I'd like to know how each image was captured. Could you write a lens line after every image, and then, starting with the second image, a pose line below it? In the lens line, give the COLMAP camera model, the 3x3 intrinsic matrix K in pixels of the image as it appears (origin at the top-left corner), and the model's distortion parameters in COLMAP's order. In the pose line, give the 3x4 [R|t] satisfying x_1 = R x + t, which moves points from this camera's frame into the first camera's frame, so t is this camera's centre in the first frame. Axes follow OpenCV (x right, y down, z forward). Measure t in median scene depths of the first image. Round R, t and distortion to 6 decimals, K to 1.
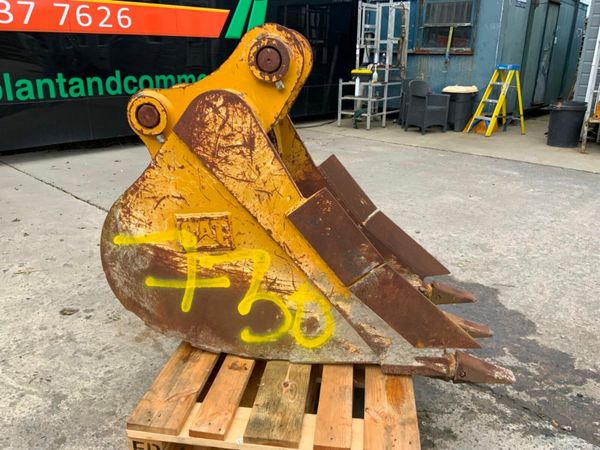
lens RADIAL K [[498.8, 0, 300.0], [0, 498.8, 225.0], [0, 0, 1]] dist [0.091751, -0.172359]
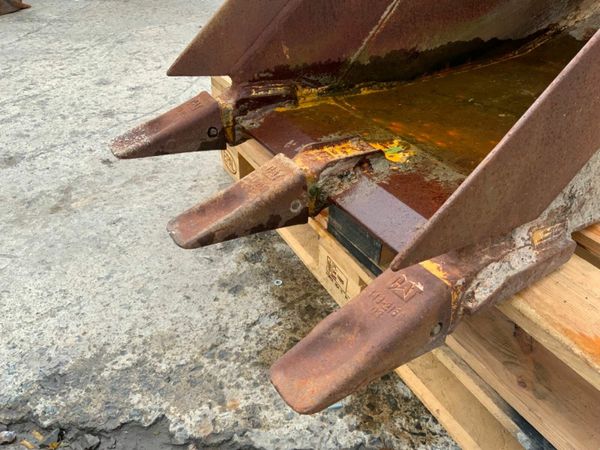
lens RADIAL K [[498.8, 0, 300.0], [0, 498.8, 225.0], [0, 0, 1]] dist [0.091751, -0.172359]
pose [[-0.784277, 0.347902, -0.513687, 0.572432], [-0.219971, 0.618257, 0.754567, -0.088913], [0.580105, 0.704786, -0.408356, 1.393256]]
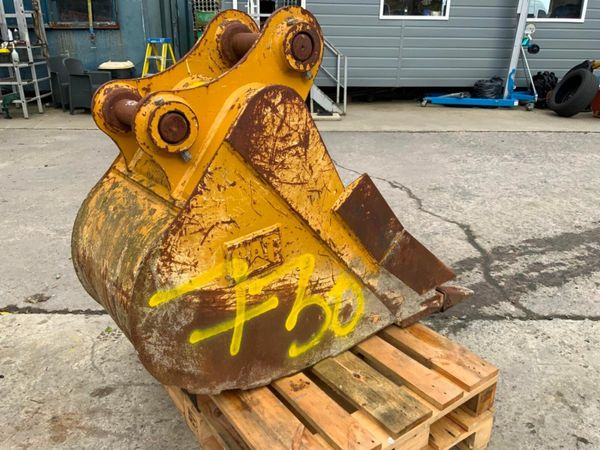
lens RADIAL K [[498.8, 0, 300.0], [0, 498.8, 225.0], [0, 0, 1]] dist [0.091751, -0.172359]
pose [[0.723280, -0.261132, 0.639278, -0.667936], [0.229133, 0.964051, 0.134553, -0.130485], [-0.651433, 0.049161, 0.757112, 0.304762]]
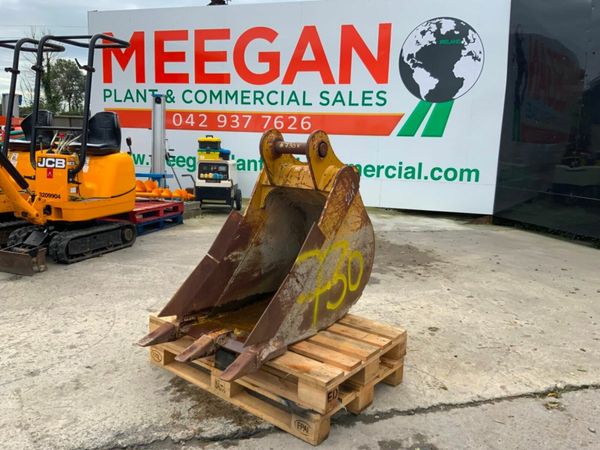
lens RADIAL K [[498.8, 0, 300.0], [0, 498.8, 225.0], [0, 0, 1]] dist [0.091751, -0.172359]
pose [[-0.496206, 0.105782, -0.861736, 1.446701], [-0.321541, 0.899580, 0.295578, -0.616318], [0.806468, 0.423751, -0.412364, 1.865473]]
